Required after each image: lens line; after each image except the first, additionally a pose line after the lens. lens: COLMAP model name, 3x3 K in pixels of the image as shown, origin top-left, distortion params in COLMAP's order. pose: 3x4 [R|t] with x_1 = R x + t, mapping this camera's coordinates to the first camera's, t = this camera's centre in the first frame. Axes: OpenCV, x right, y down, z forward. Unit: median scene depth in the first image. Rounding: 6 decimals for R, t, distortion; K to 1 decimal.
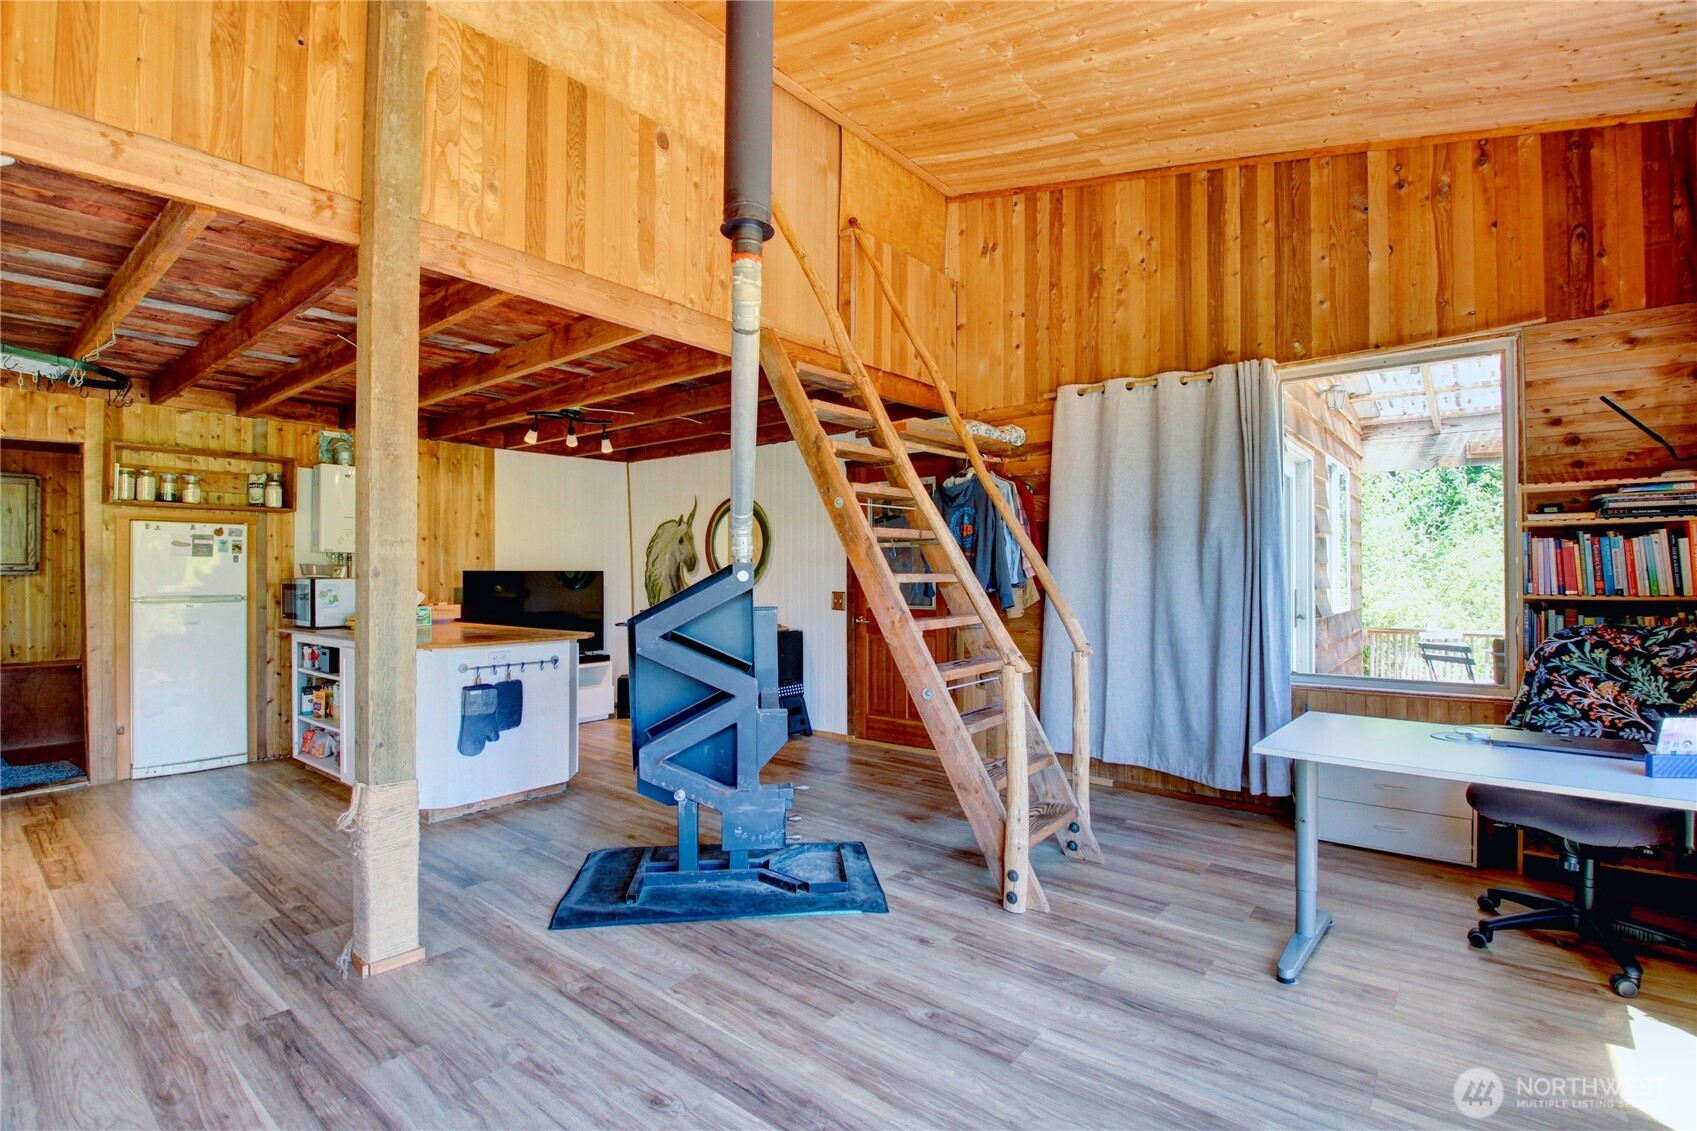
lens RADIAL K [[791.7, 0, 839.5], [0, 791.7, 570.3], [0, 0, 1]] dist [-0.002493, -0.013803]
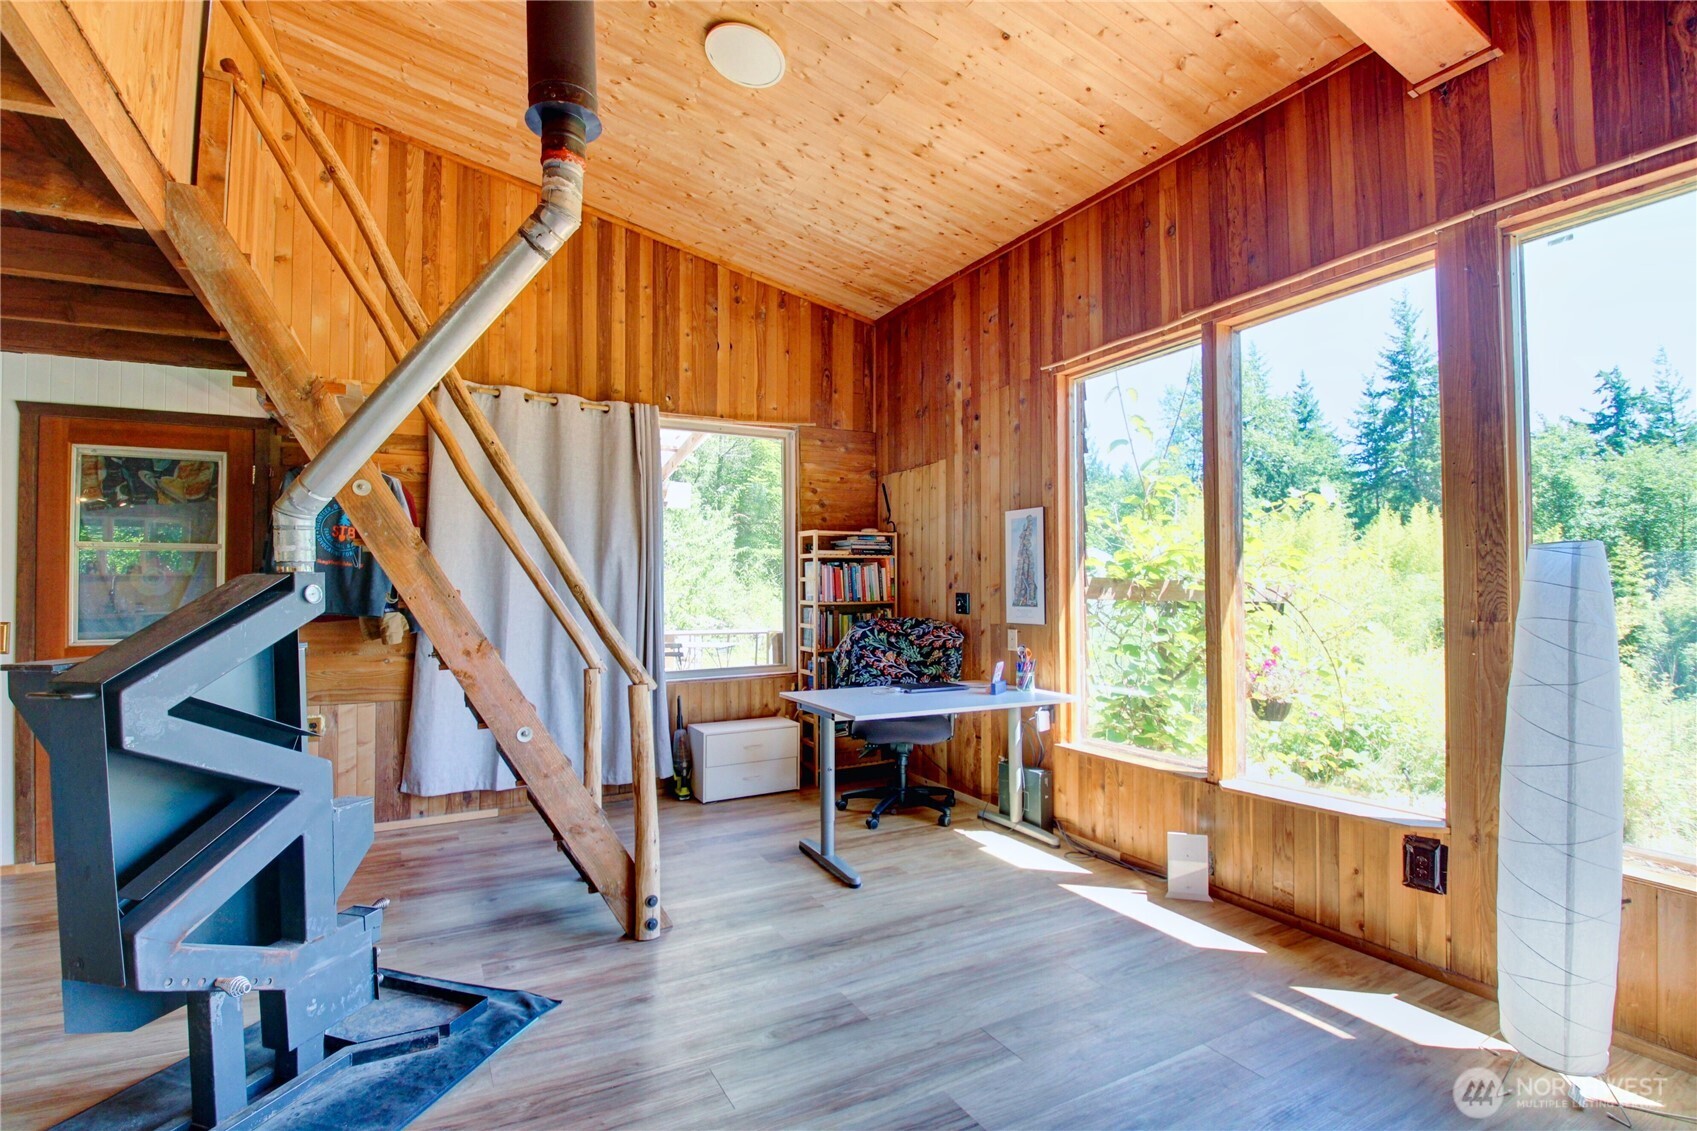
lens RADIAL K [[786.4, 0, 849.7], [0, 786.4, 569.0], [0, 0, 1]] dist [0.017543, -0.030376]
pose [[0.370774, 0.020096, 0.928506, -0.567410], [-0.000713, 0.999772, -0.021353, -0.000576], [-0.928723, 0.007256, 0.370703, 0.393110]]
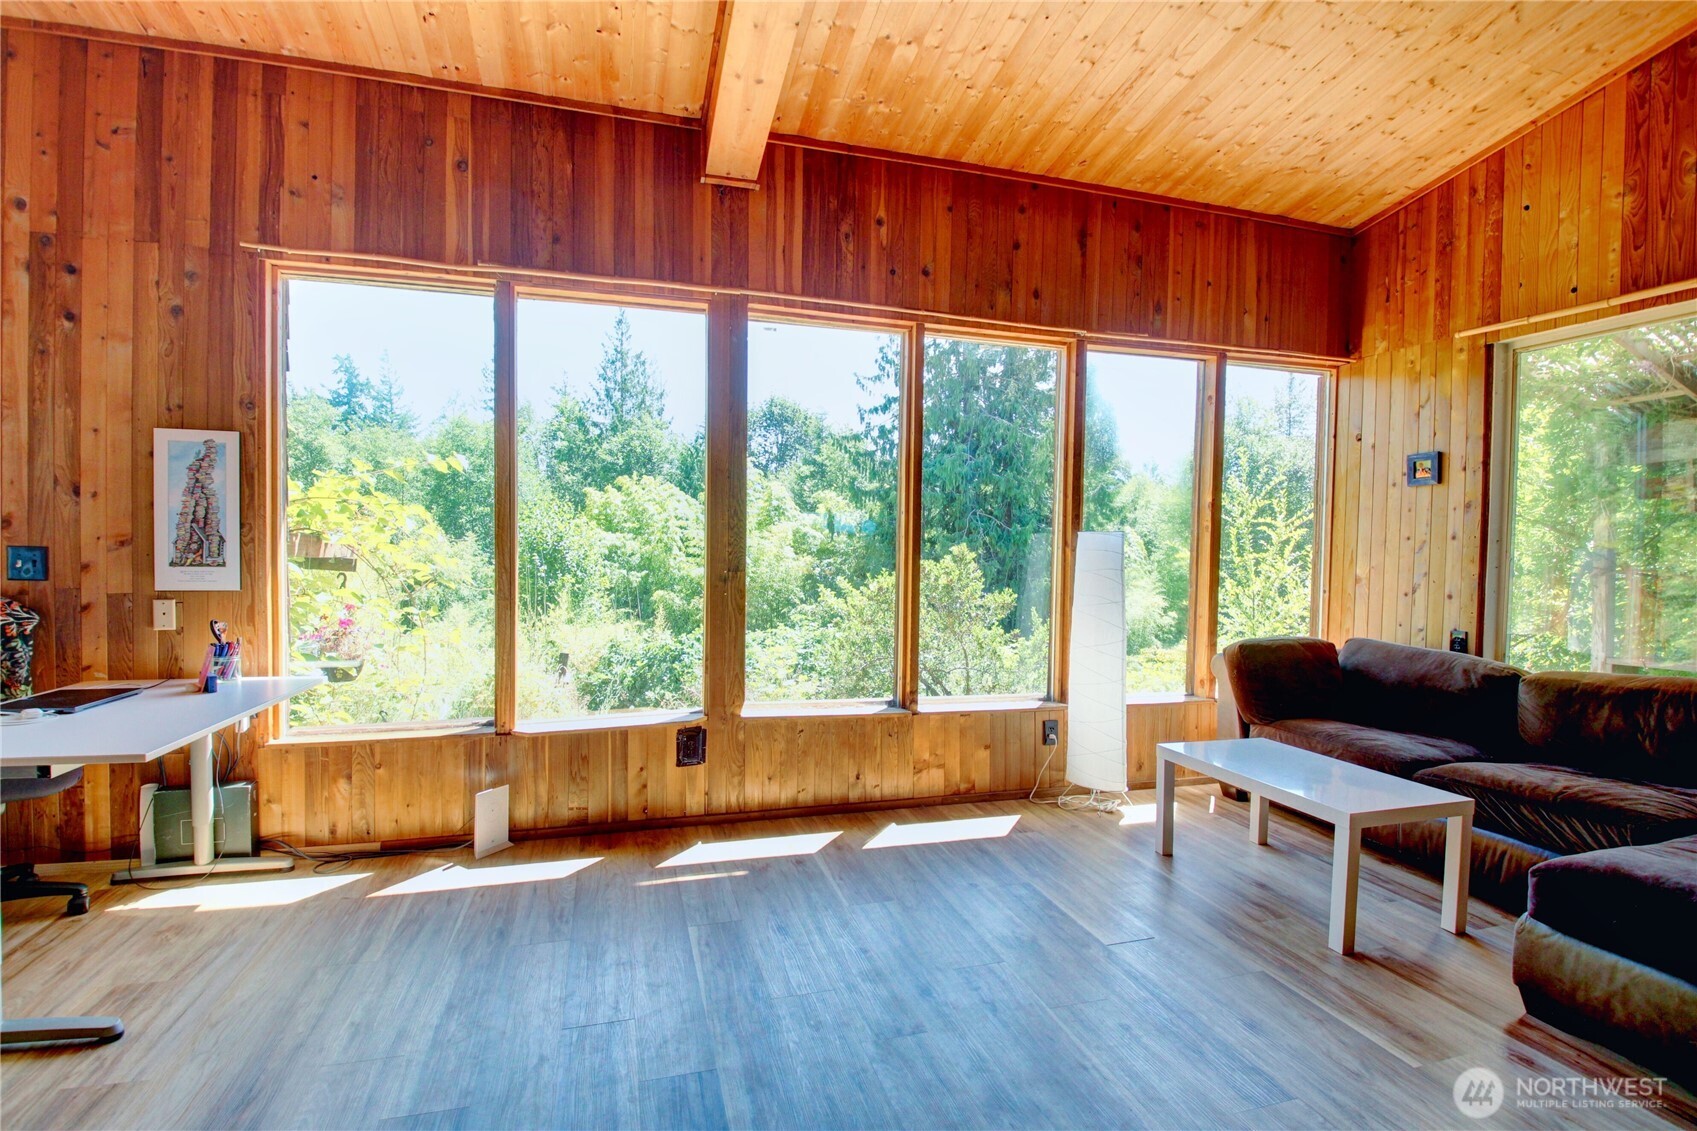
lens RADIAL K [[791.7, 0, 839.5], [0, 791.7, 570.3], [0, 0, 1]] dist [-0.002493, -0.013803]
pose [[-0.826498, -0.028939, 0.562195, -0.394087], [-0.018205, 0.999529, 0.024687, 0.000708], [-0.562645, 0.010169, -0.826636, 0.975376]]
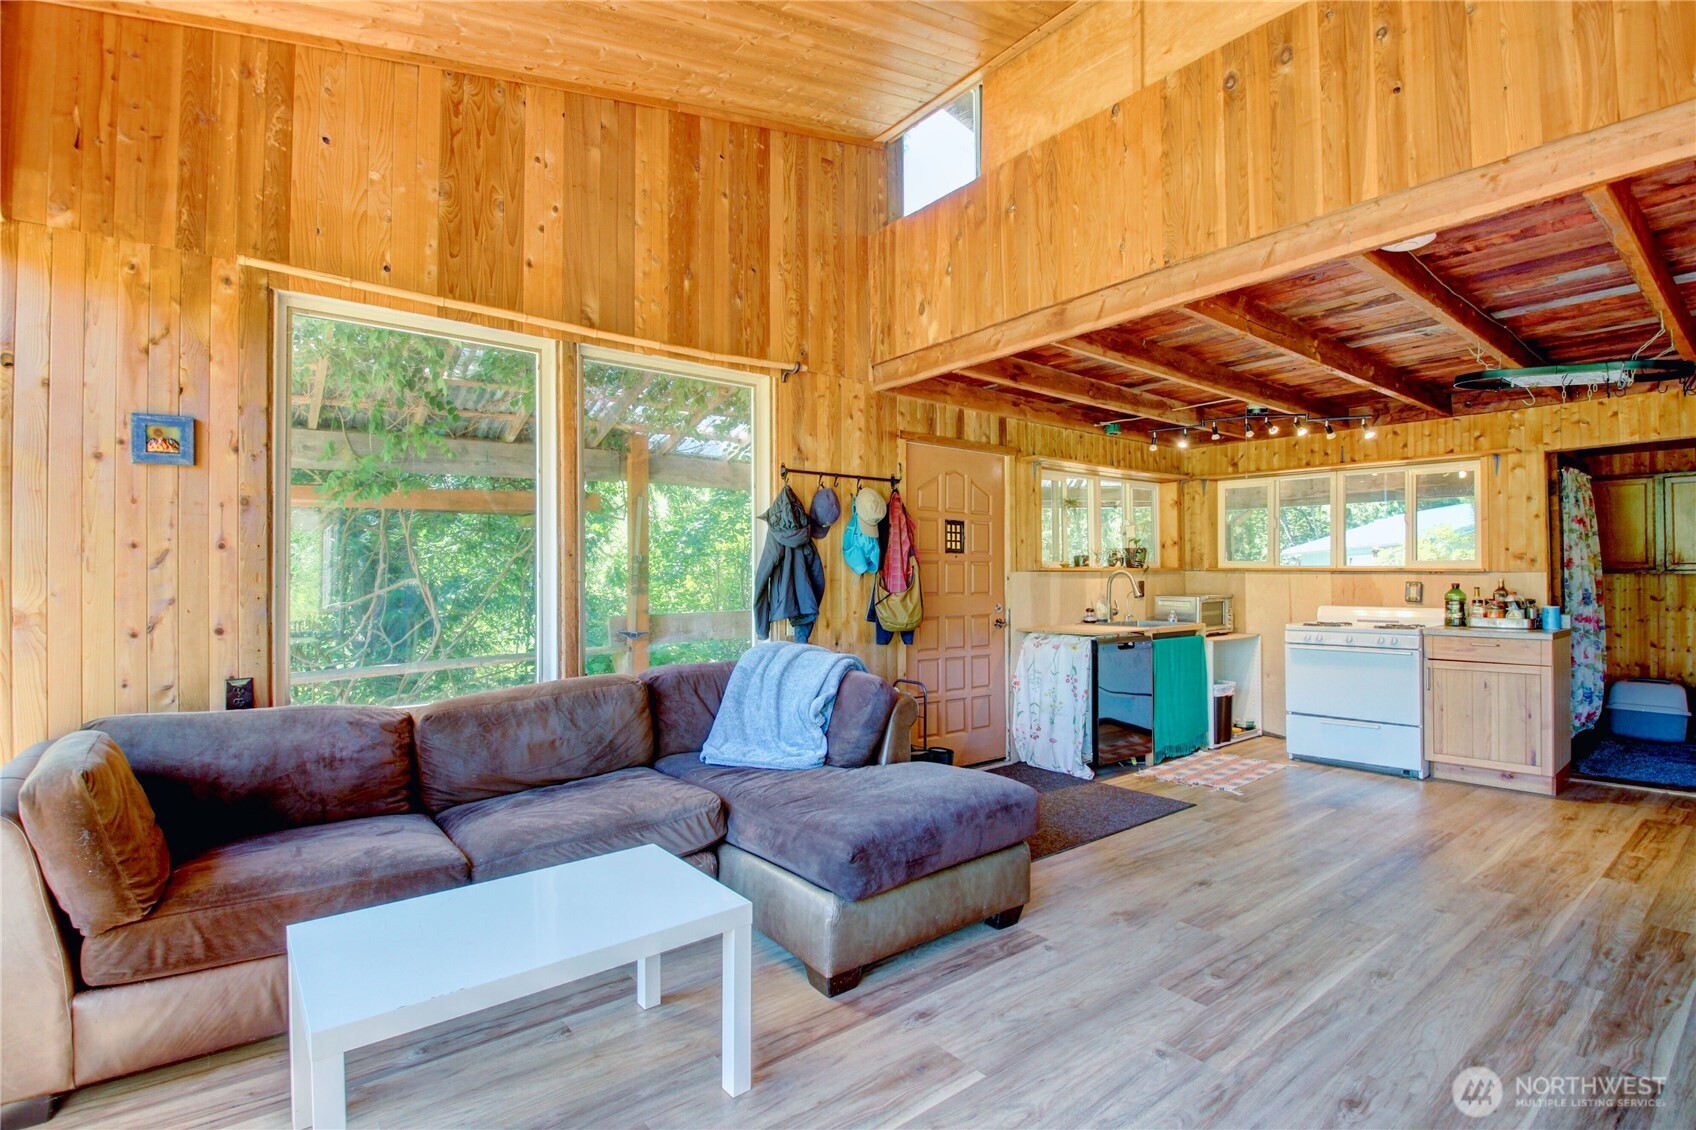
lens RADIAL K [[791.2, 0, 839.0], [0, 791.2, 569.8], [0, 0, 1]] dist [-0.002493, -0.013803]
pose [[-0.222767, -0.006239, -0.974852, 0.220369], [0.007533, 0.999939, -0.008121, 0.000552], [0.974843, -0.009152, -0.222706, 0.227132]]
